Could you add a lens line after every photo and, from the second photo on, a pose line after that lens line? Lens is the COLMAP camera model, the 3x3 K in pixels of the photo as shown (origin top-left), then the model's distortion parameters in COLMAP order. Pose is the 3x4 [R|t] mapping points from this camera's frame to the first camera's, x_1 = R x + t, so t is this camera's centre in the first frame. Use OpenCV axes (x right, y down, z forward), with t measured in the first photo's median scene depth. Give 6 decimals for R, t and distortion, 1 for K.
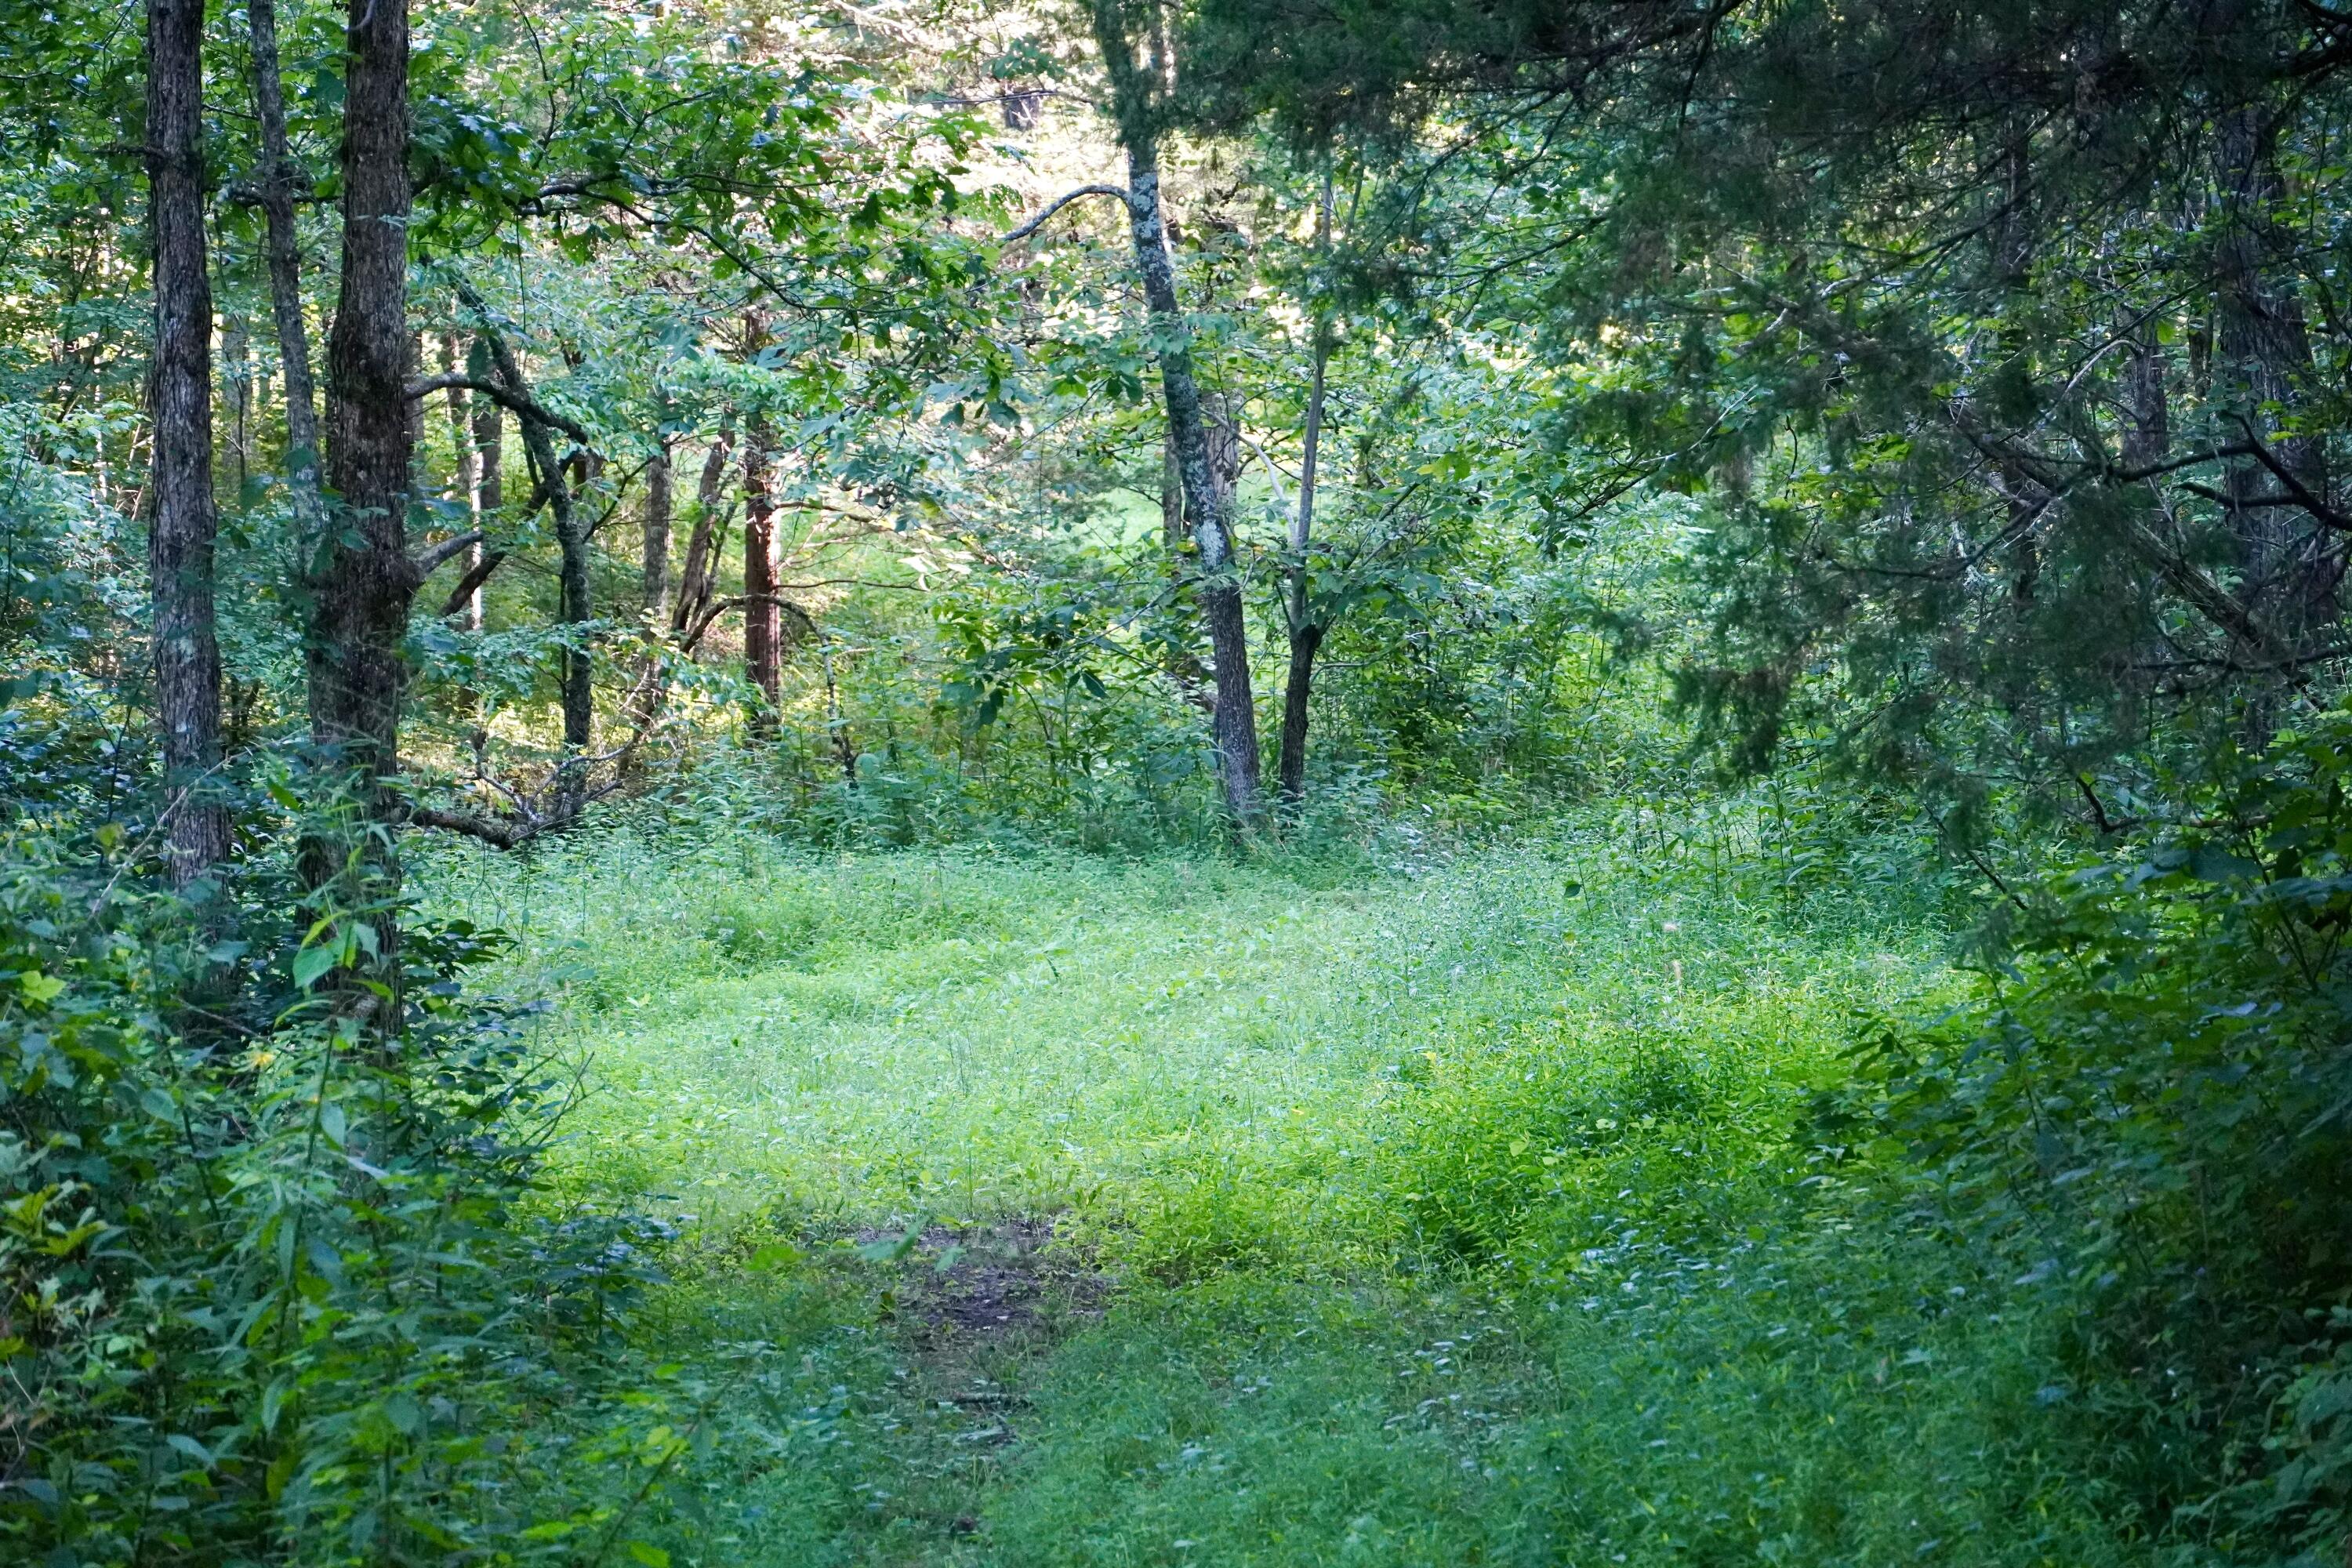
lens RADIAL K [[9421.8, 0, 1176.0], [0, 9421.8, 783.3], [0, 0, 1]] dist [-0.057228, 0.000000]
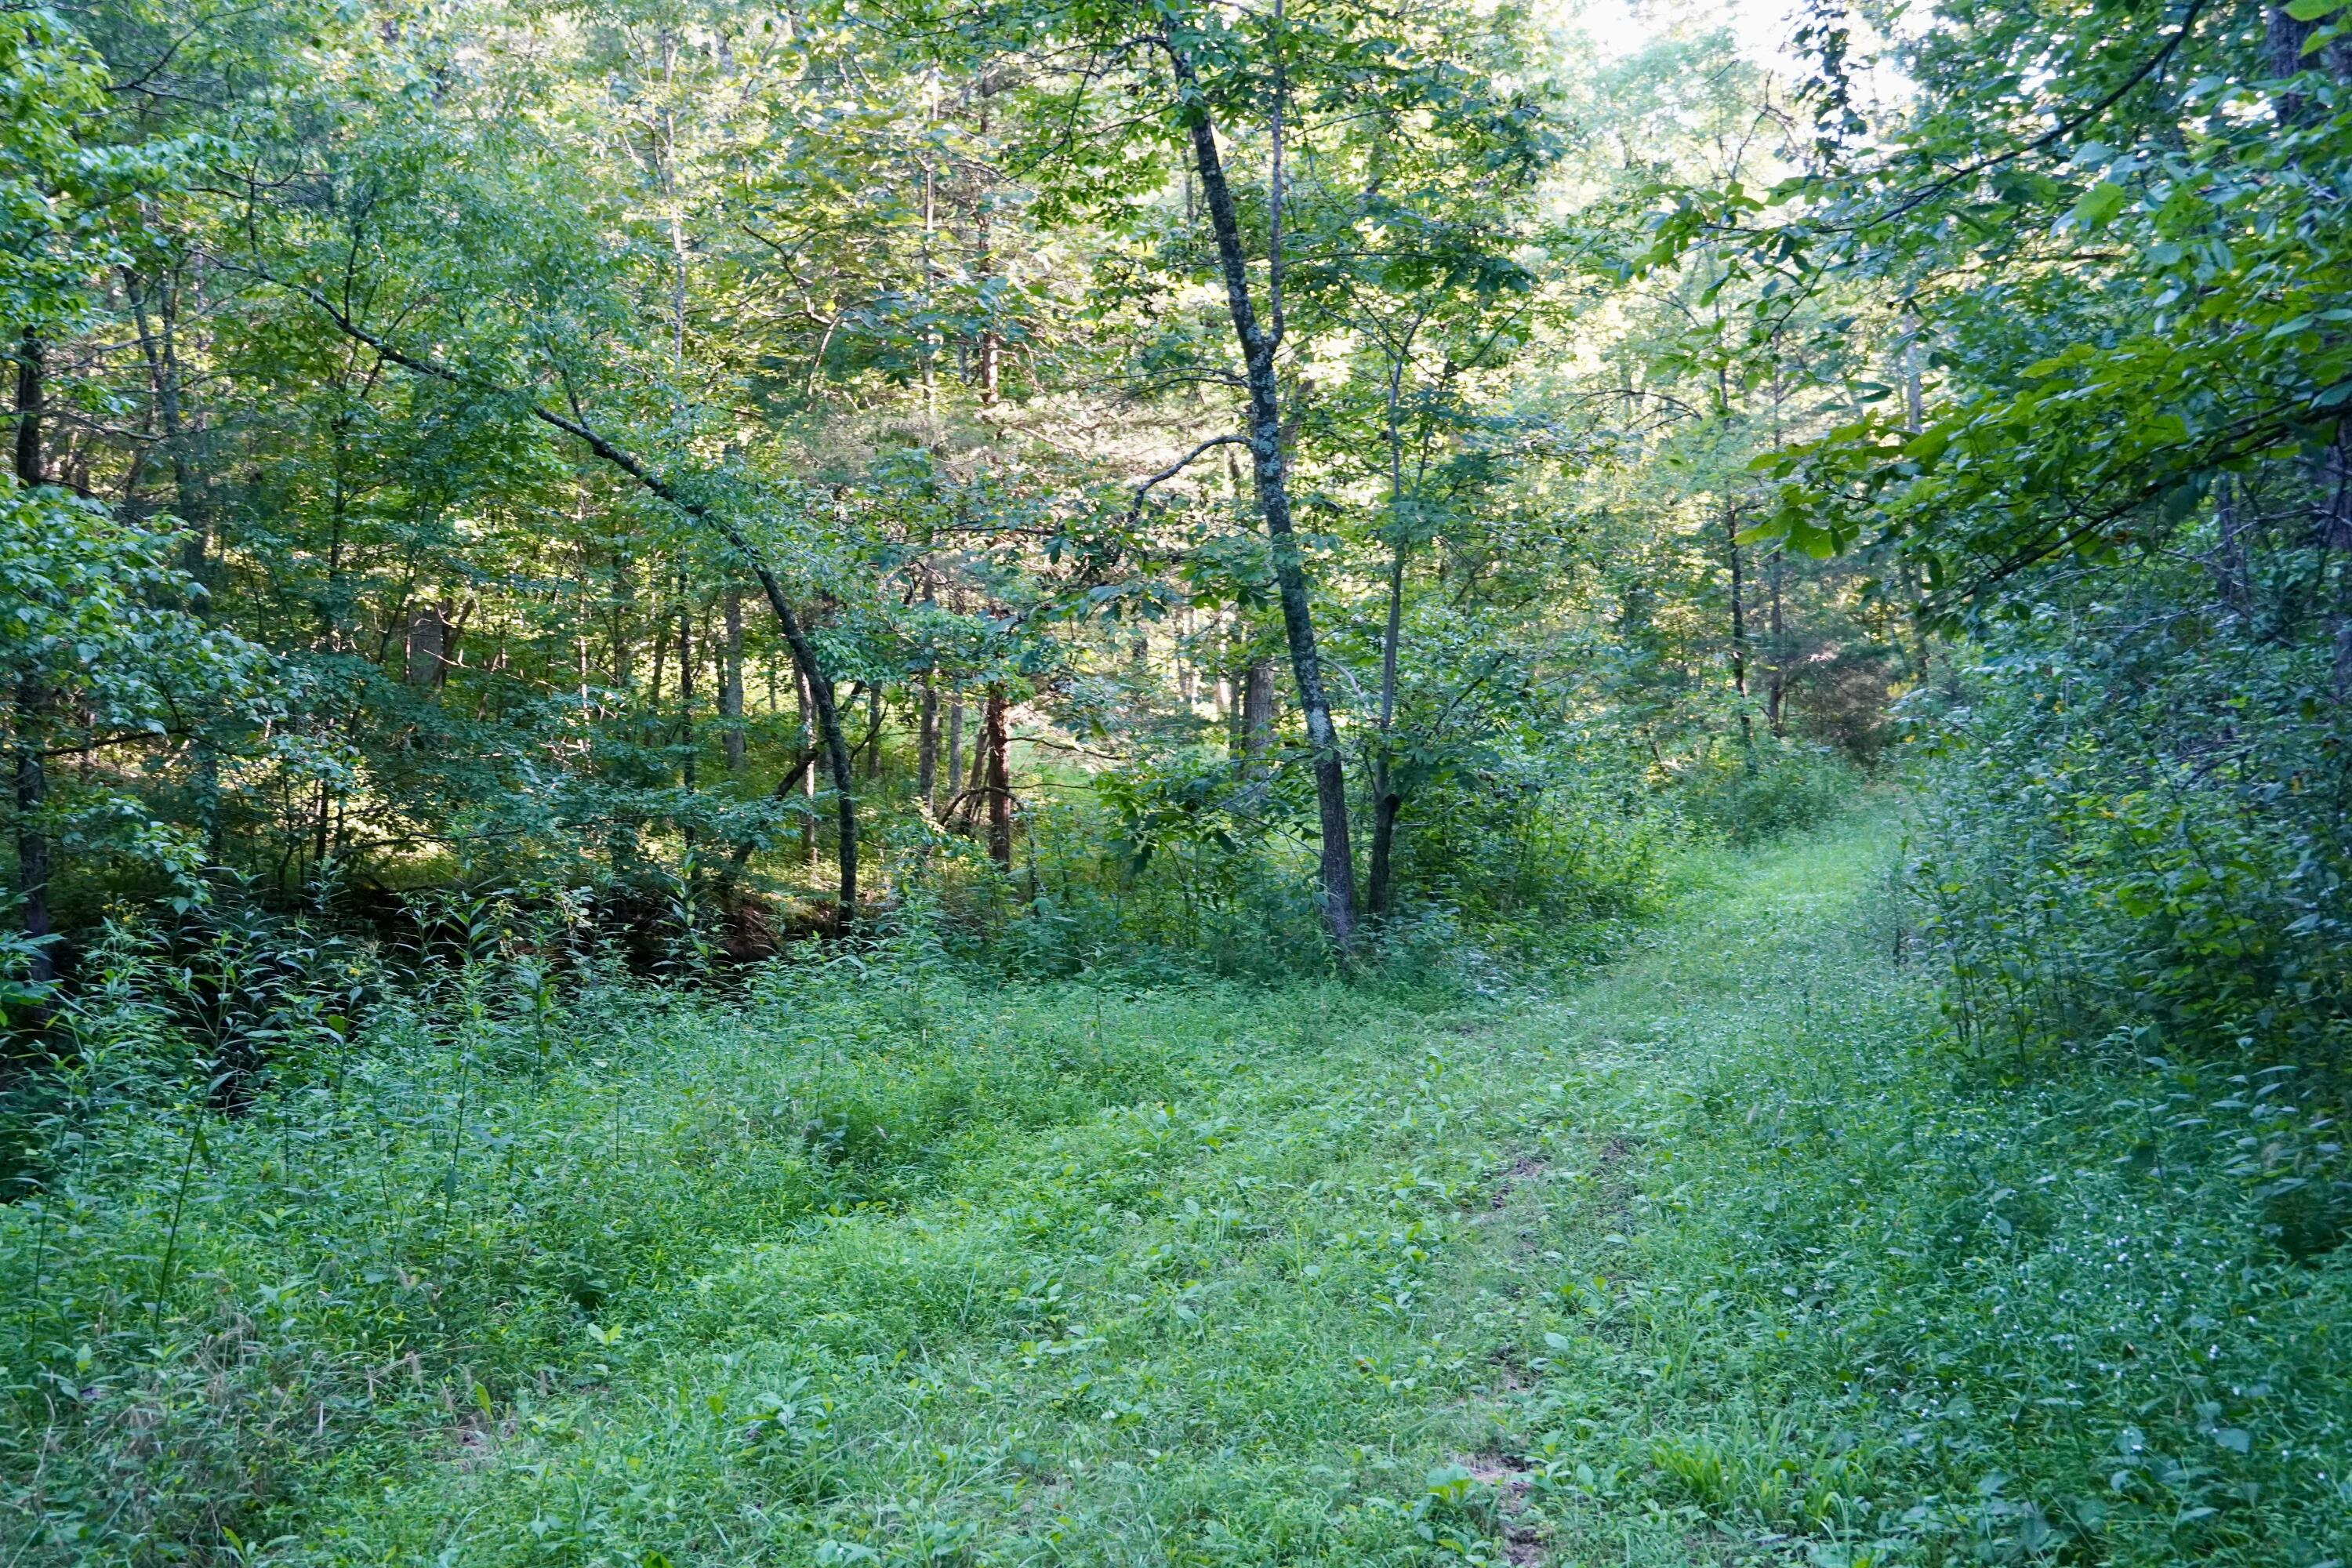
lens RADIAL K [[2848.1, 0, 1176.5], [0, 2848.1, 786.9], [0, 0, 1]] dist [-0.001284, 0.000000]
pose [[0.999994, -0.003484, -0.000338, -0.014980], [0.003472, 0.999532, -0.030391, -0.006134], [0.000443, 0.030390, 0.999538, 0.620643]]
